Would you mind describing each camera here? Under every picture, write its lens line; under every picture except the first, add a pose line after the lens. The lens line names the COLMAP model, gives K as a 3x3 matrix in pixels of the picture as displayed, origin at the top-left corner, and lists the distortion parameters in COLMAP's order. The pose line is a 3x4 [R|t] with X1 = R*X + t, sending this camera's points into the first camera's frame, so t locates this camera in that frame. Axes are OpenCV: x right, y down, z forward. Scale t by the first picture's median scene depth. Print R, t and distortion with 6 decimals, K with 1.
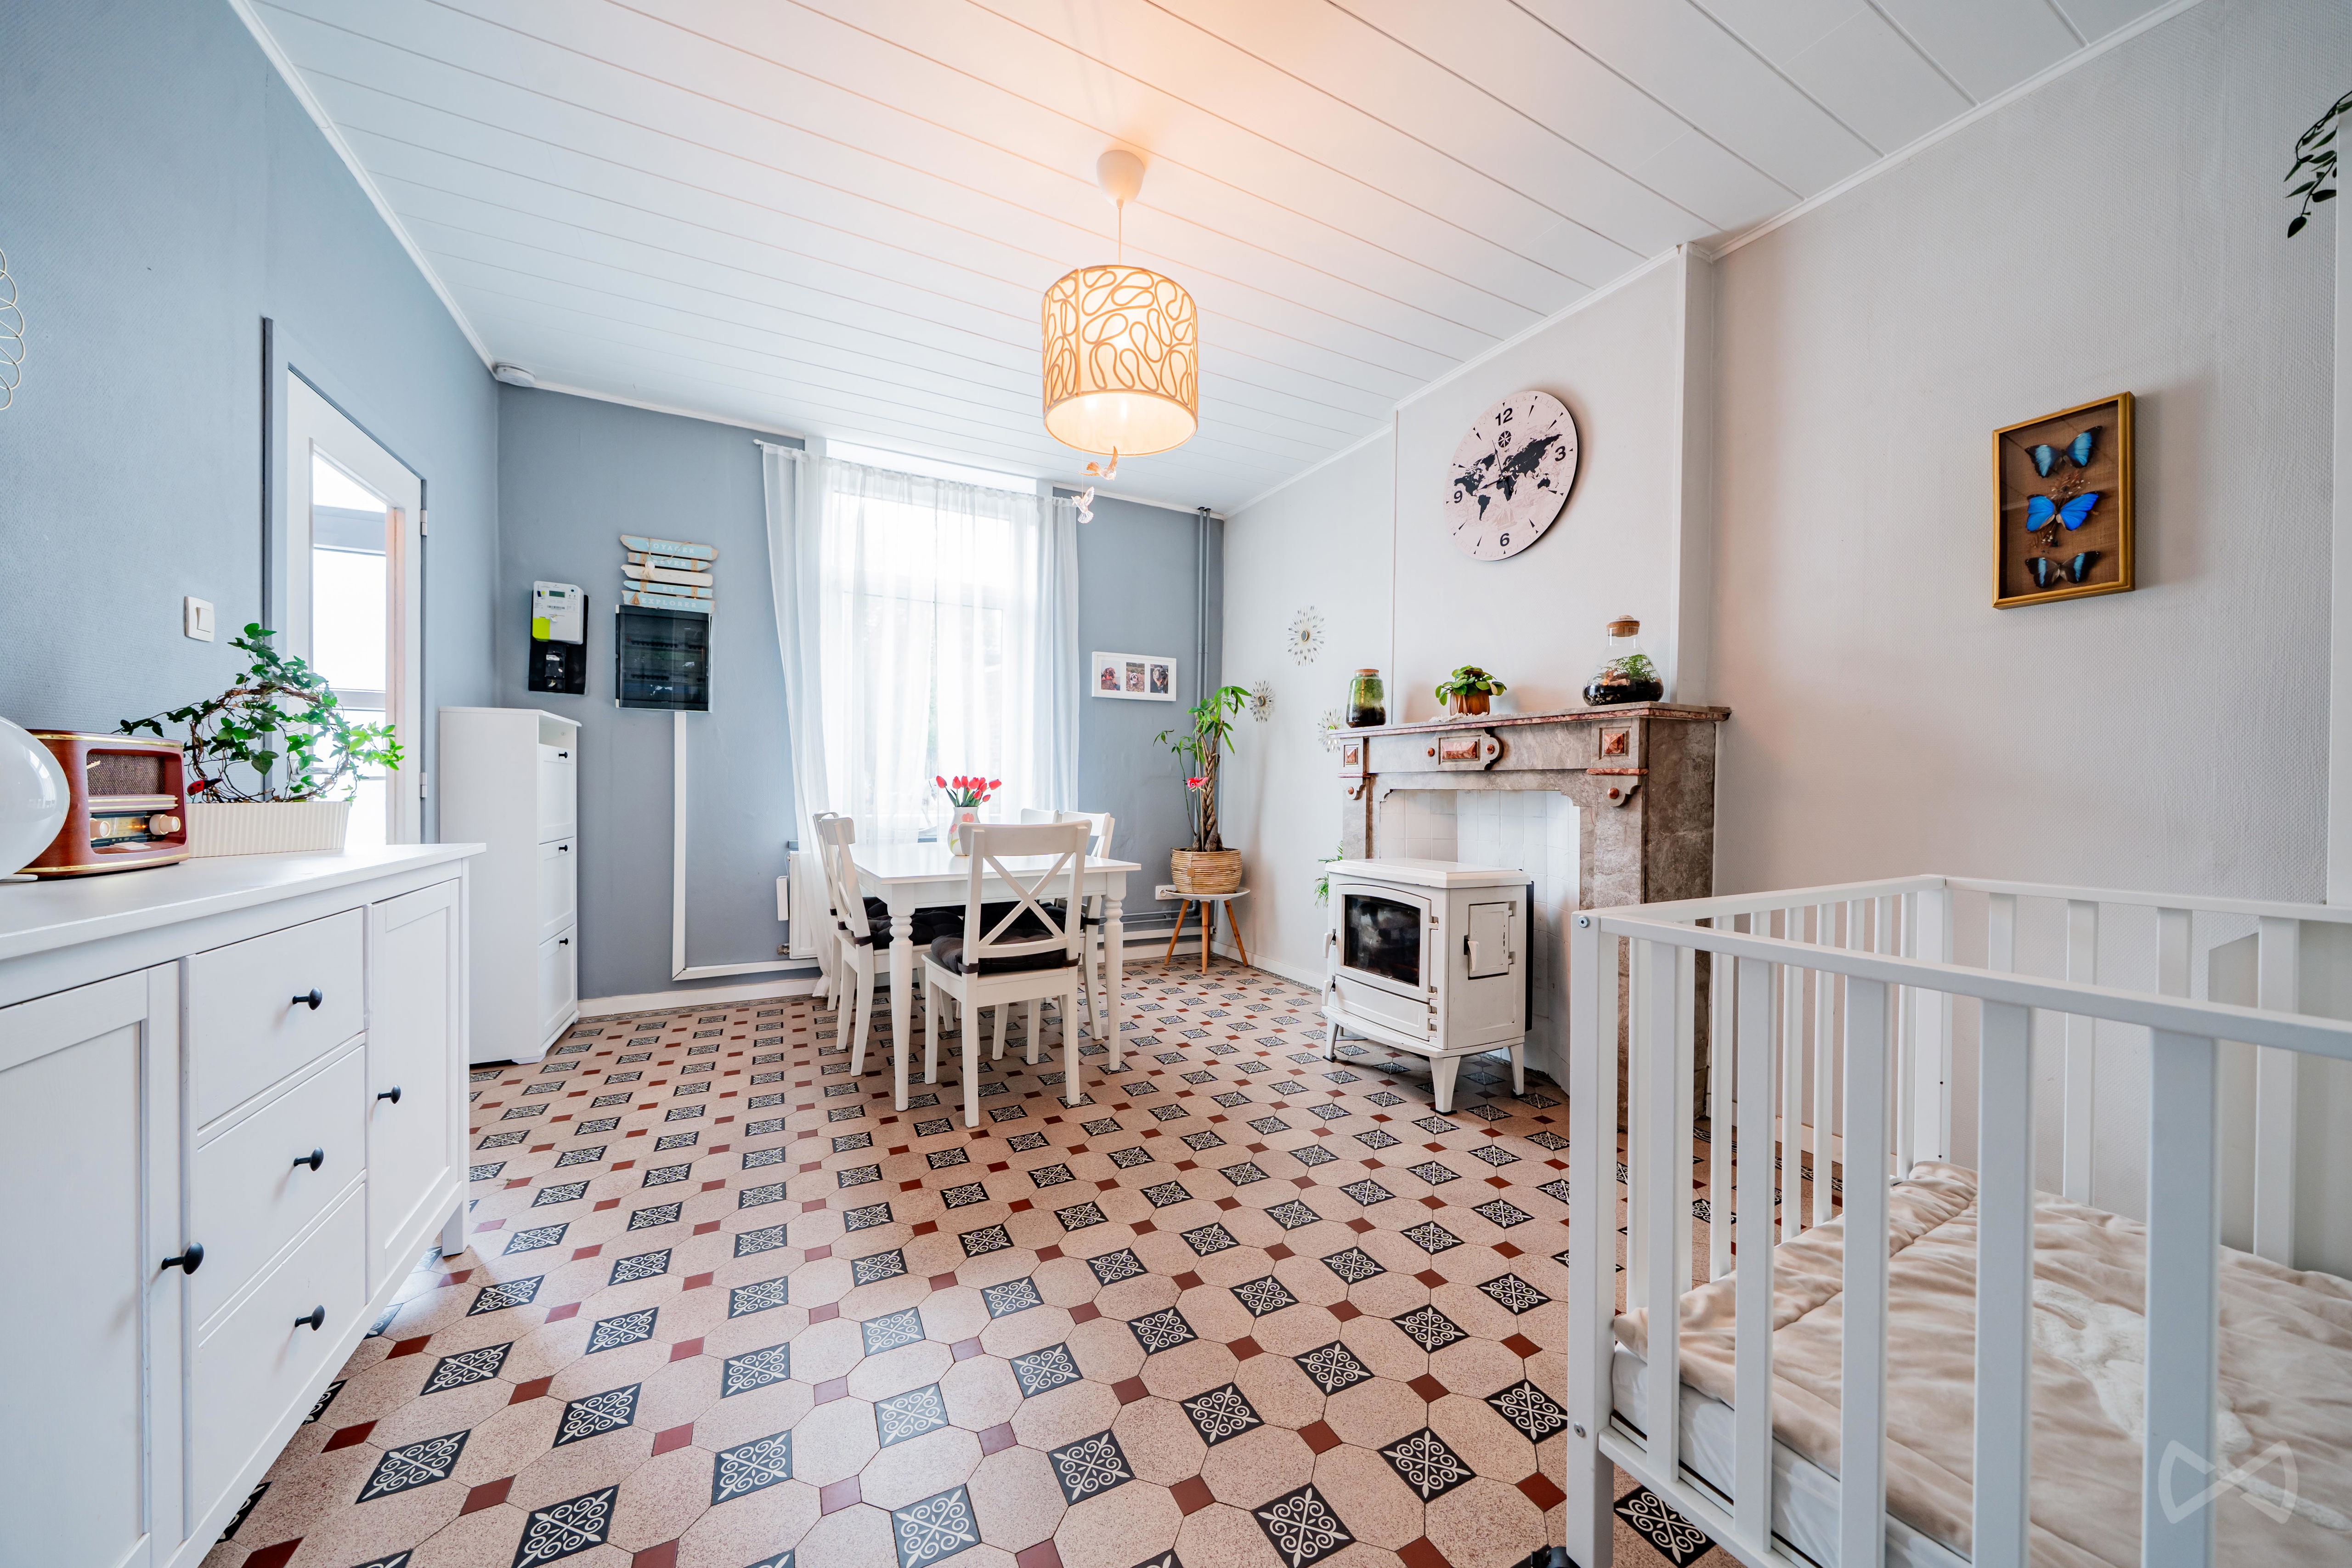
lens RADIAL K [[798.2, 0, 1184.6], [0, 798.2, 791.6], [0, 0, 1]] dist [-0.007917, 0.000424]
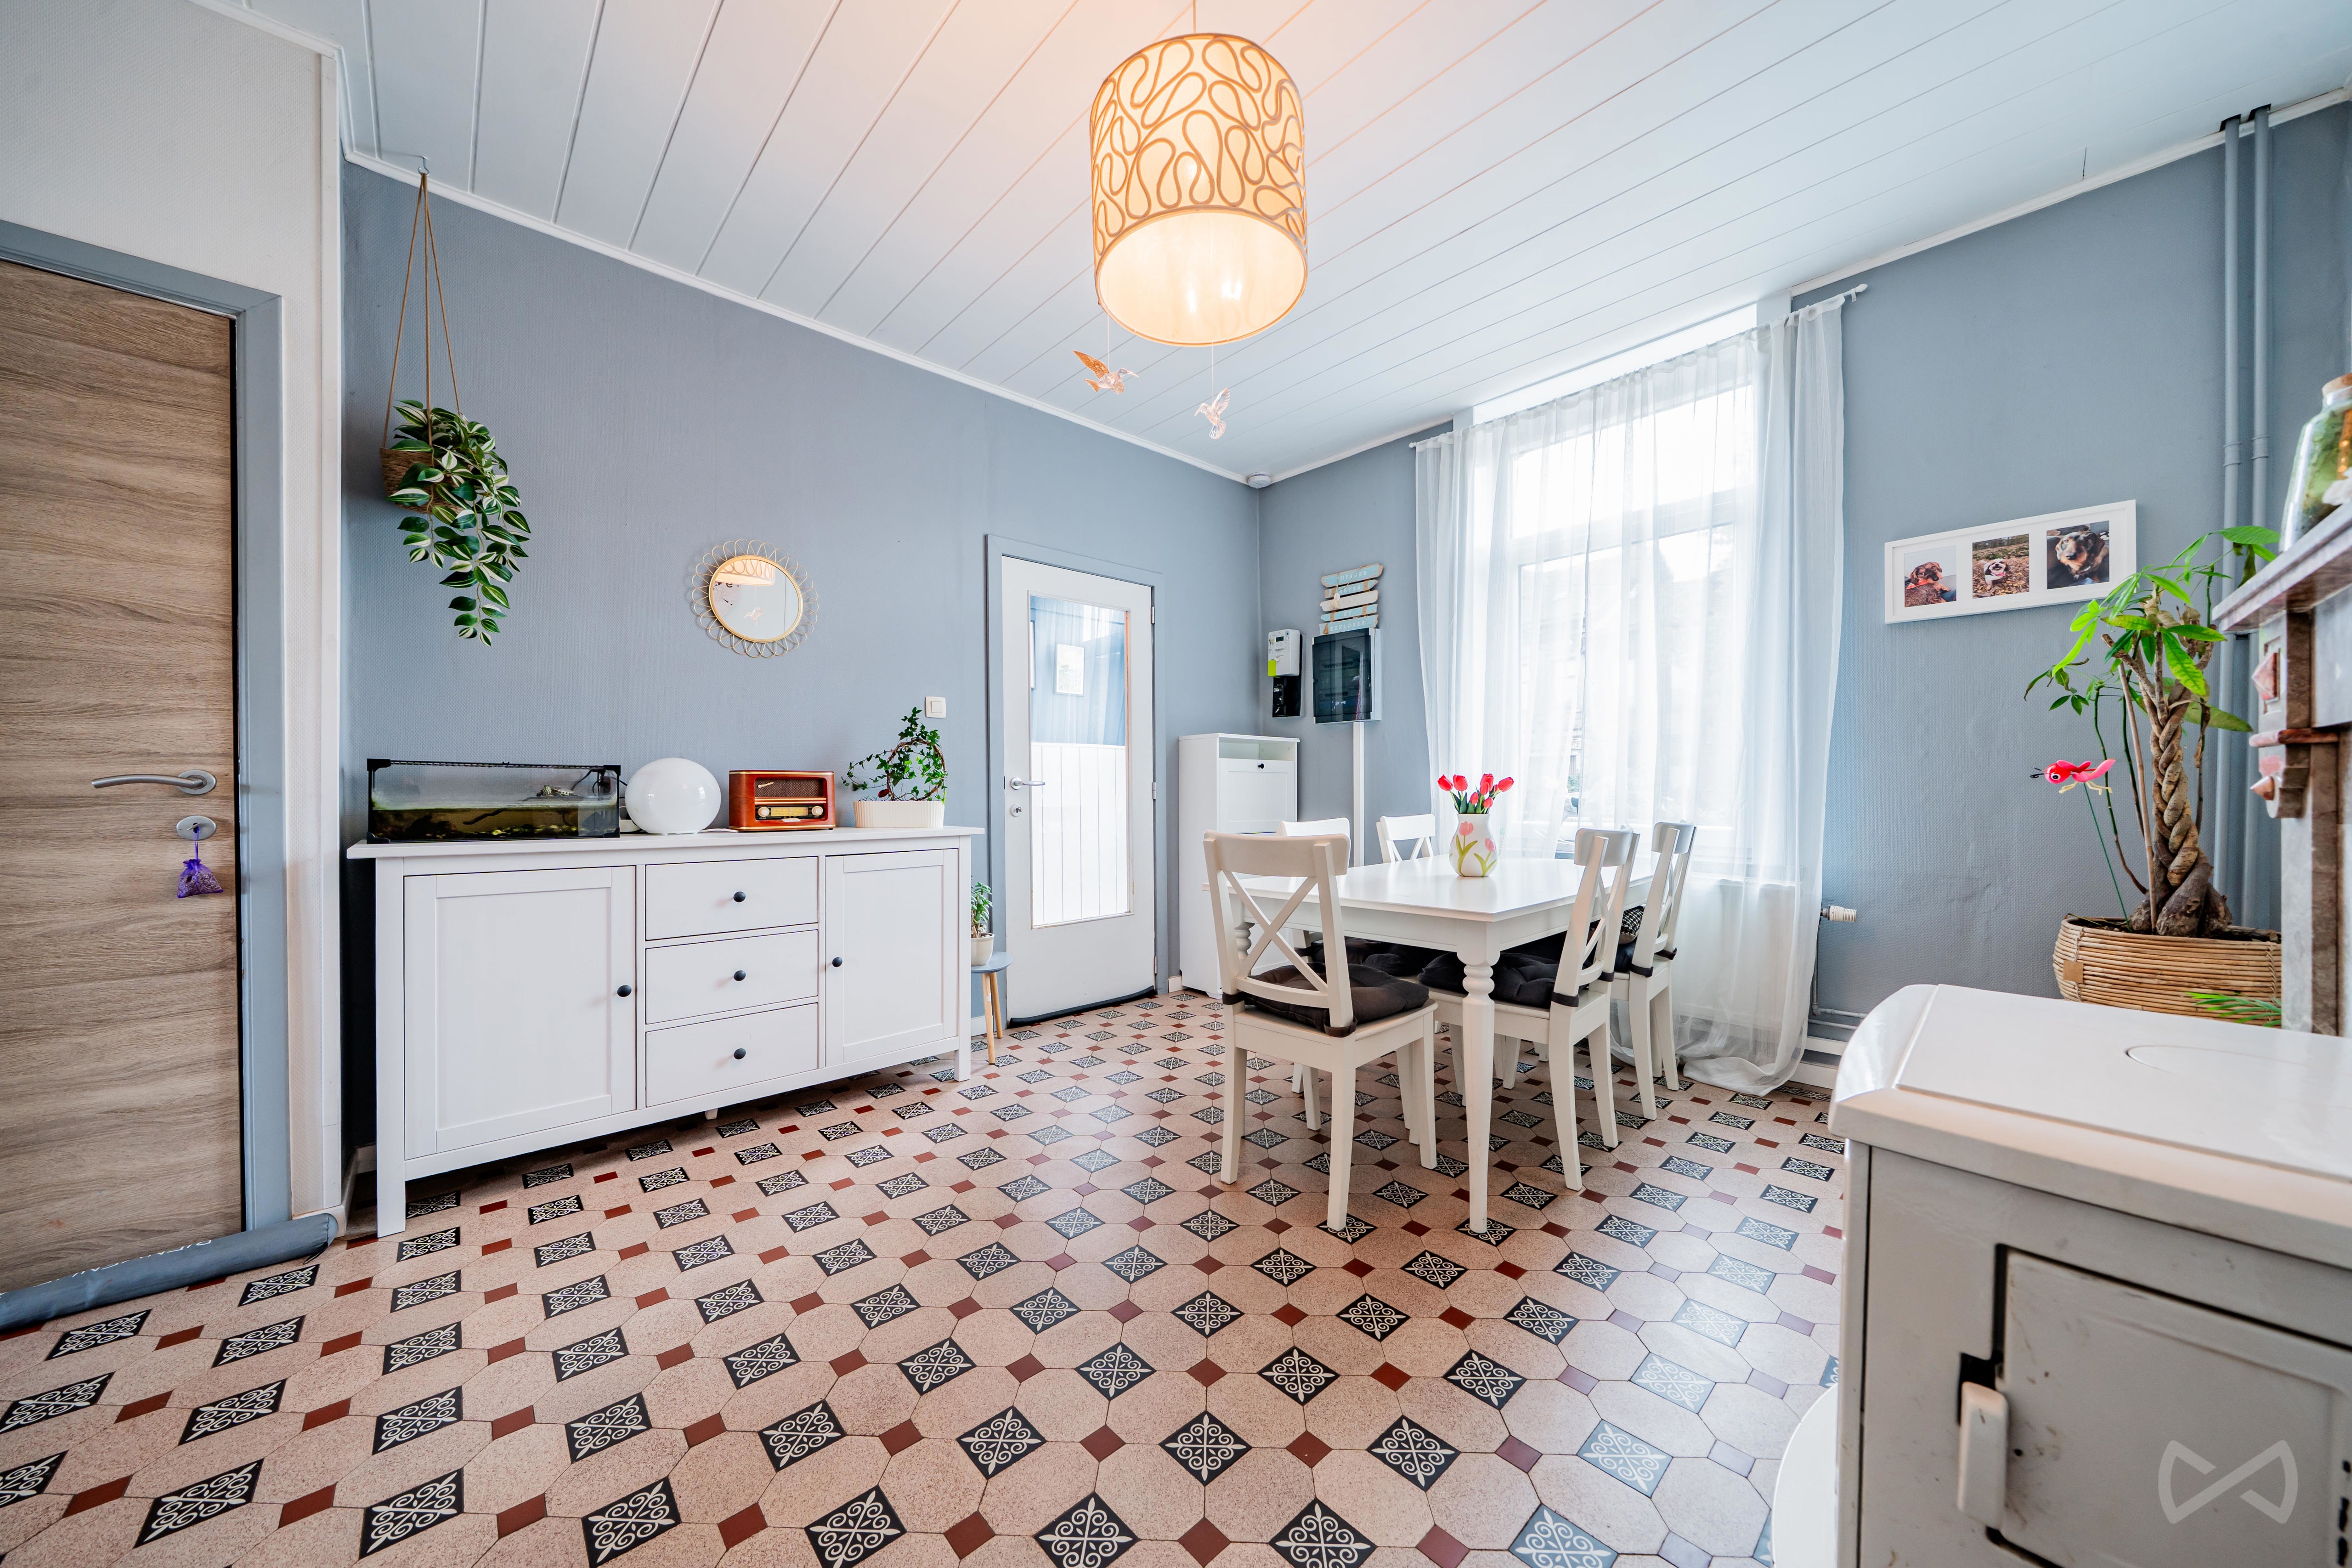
lens RADIAL K [[798.2, 0, 1181.9], [0, 798.2, 790.0], [0, 0, 1]] dist [-0.007917, 0.000424]
pose [[0.264706, -0.007038, -0.964304, 0.361905], [0.001682, 0.999975, -0.006836, 0.000248], [0.964328, 0.000187, 0.264711, 0.470816]]
